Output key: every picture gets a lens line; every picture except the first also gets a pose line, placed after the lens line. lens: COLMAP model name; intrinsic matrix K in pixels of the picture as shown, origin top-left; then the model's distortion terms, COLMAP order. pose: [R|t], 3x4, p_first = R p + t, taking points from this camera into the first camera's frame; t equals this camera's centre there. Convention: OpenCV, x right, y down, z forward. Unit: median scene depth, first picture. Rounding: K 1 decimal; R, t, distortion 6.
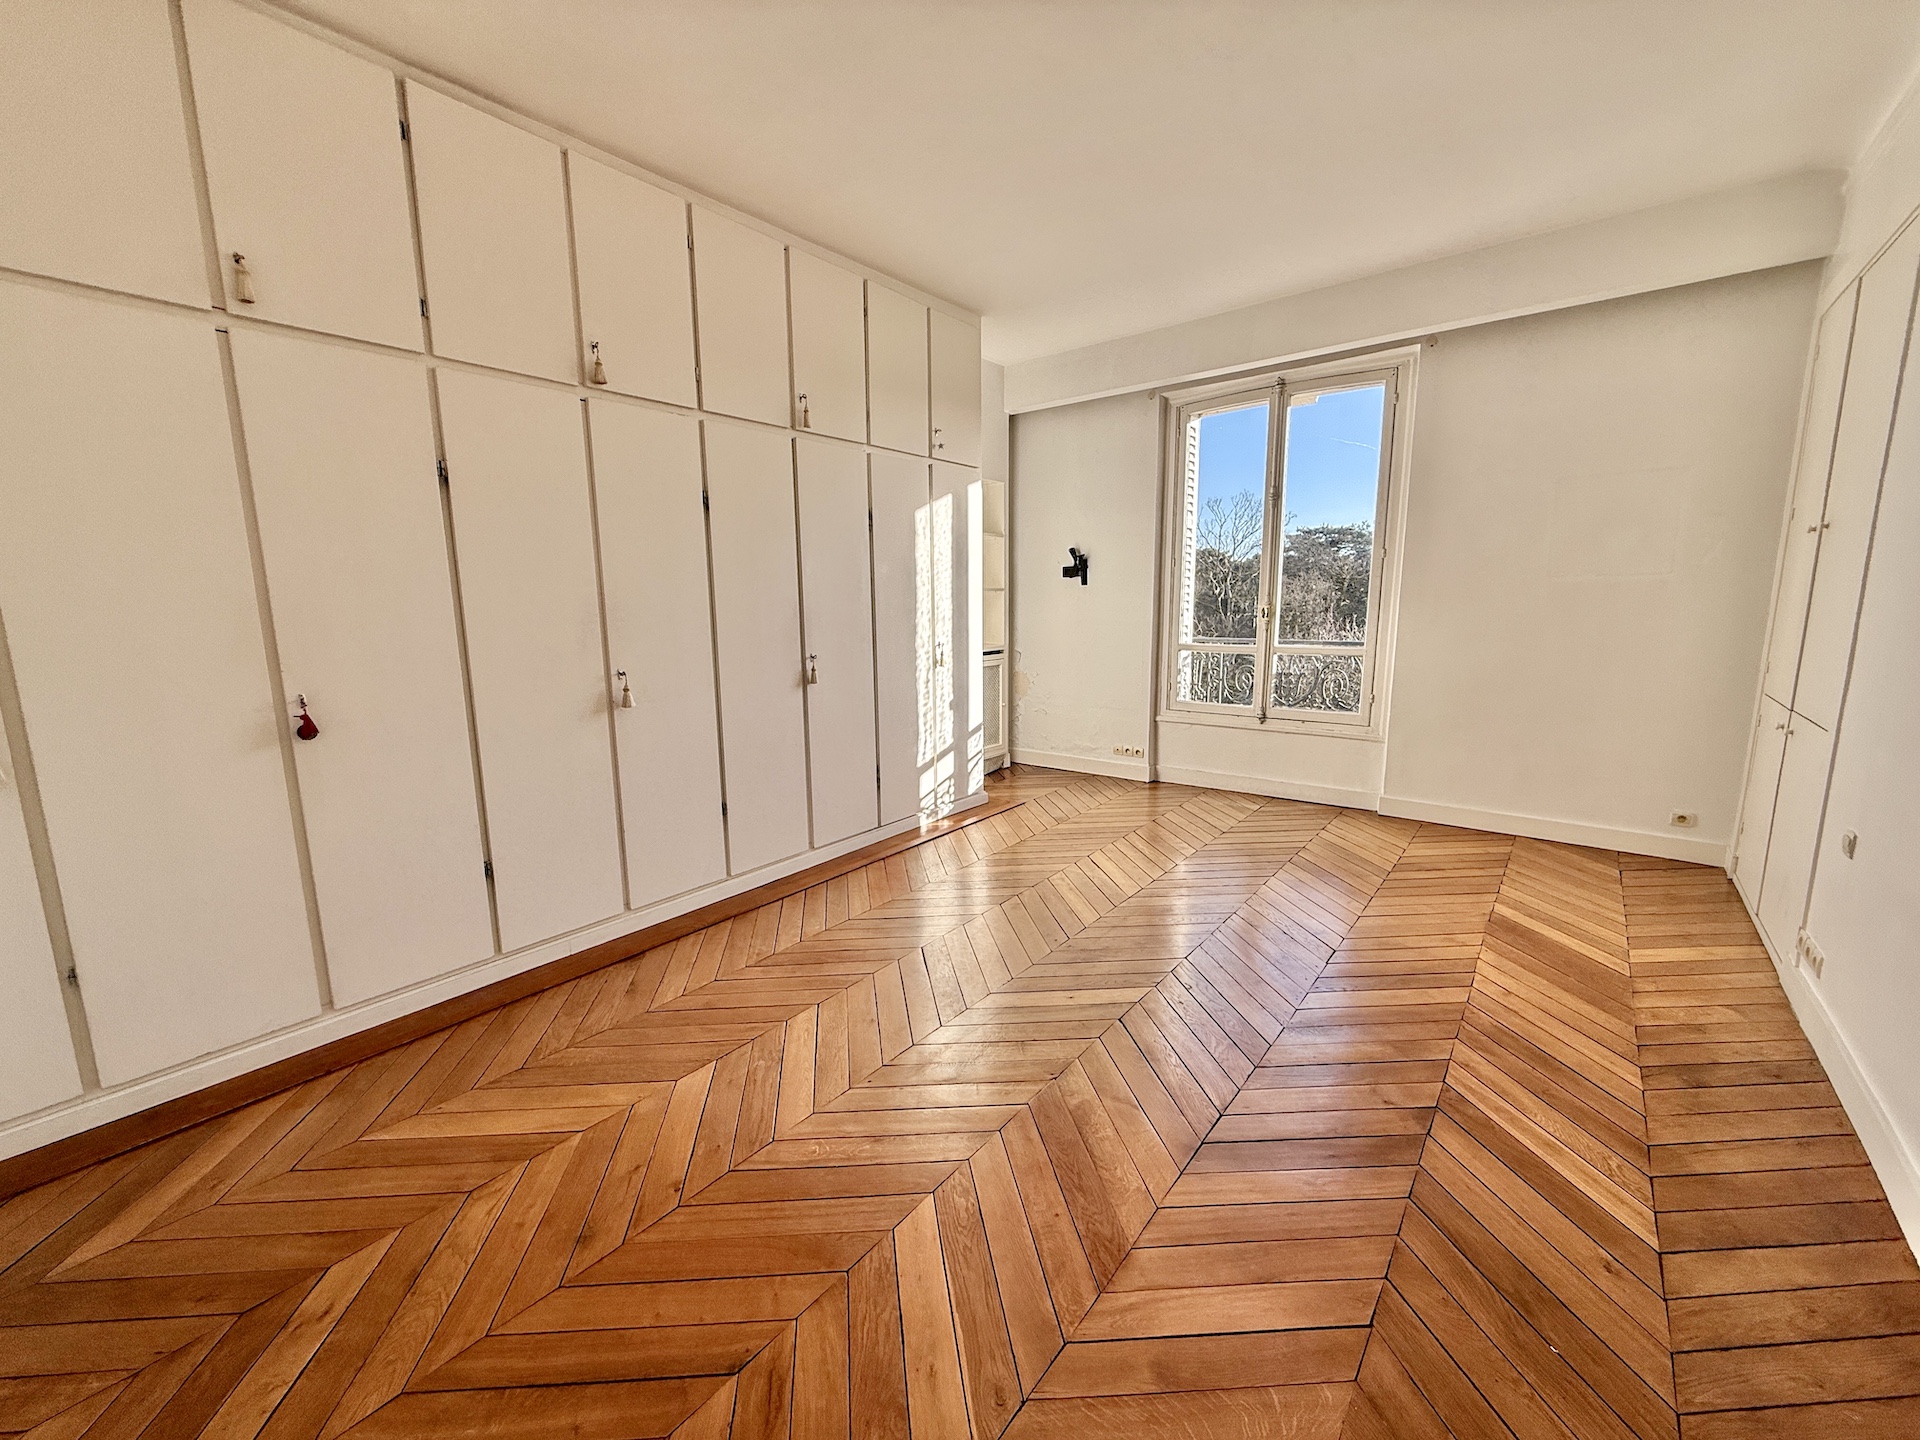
lens RADIAL K [[771.4, 0, 961.2], [0, 771.4, 715.2], [0, 0, 1]] dist [-0.000533, -0.000116]
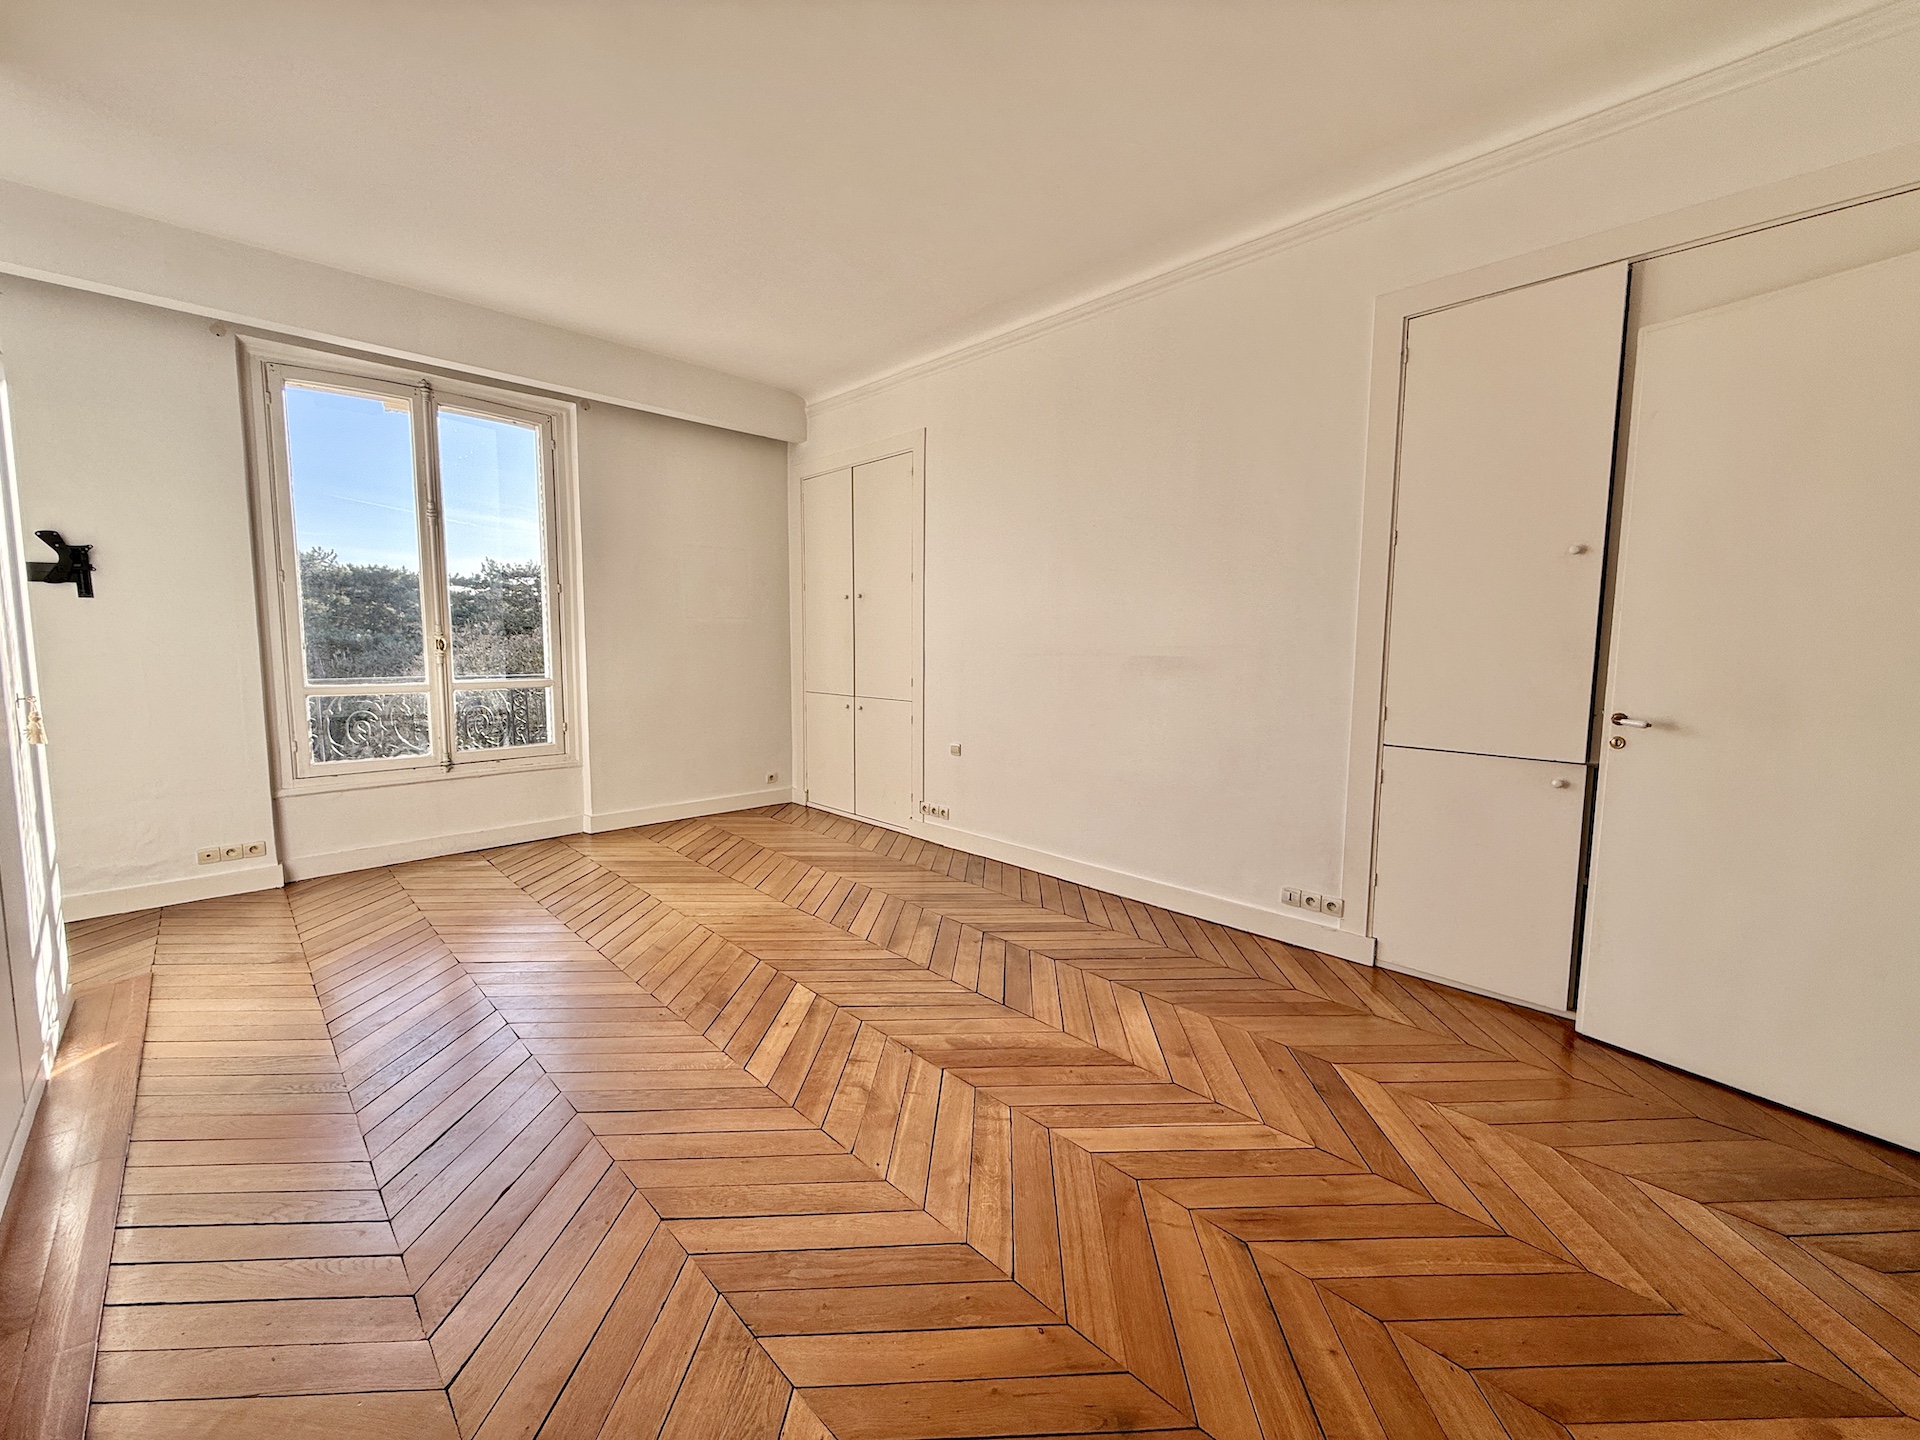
lens RADIAL K [[771.4, 0, 952.8], [0, 771.4, 713.6], [0, 0, 1]] dist [-0.000533, -0.000116]
pose [[0.106862, -0.077647, 0.991237, -0.473284], [0.142252, 0.987884, 0.062048, -0.031192], [-0.984045, 0.134375, 0.116613, 0.387667]]
